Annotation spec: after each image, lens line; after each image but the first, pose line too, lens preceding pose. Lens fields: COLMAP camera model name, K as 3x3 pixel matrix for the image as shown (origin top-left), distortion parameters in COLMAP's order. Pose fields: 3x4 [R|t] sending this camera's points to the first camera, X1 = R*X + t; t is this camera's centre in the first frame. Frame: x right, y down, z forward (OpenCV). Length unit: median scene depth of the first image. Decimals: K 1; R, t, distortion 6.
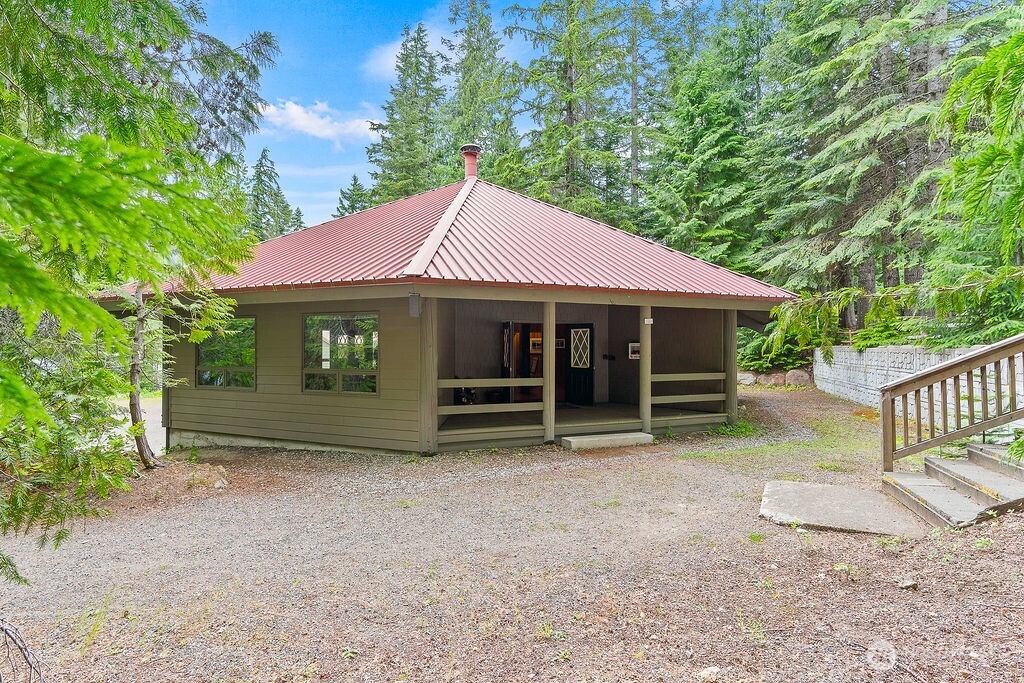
lens RADIAL K [[473.2, 0, 512.0], [0, 473.2, 341.5], [0, 0, 1]] dist [-0.002838, -0.000241]
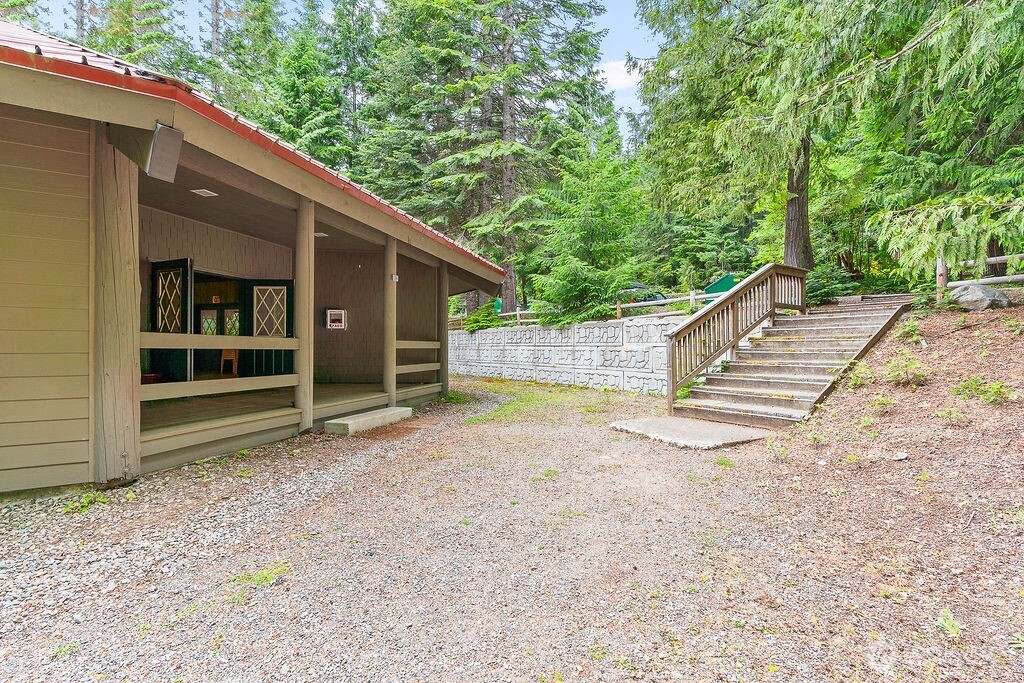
lens RADIAL K [[461.3, 0, 512.0], [0, 461.3, 341.5], [0, 0, 1]] dist [-0.000690, -0.000119]
pose [[0.635147, 0.007001, 0.772359, -0.251731], [-0.016541, 0.999853, 0.004539, 0.073064], [-0.772214, -0.015658, 0.635170, 0.339315]]
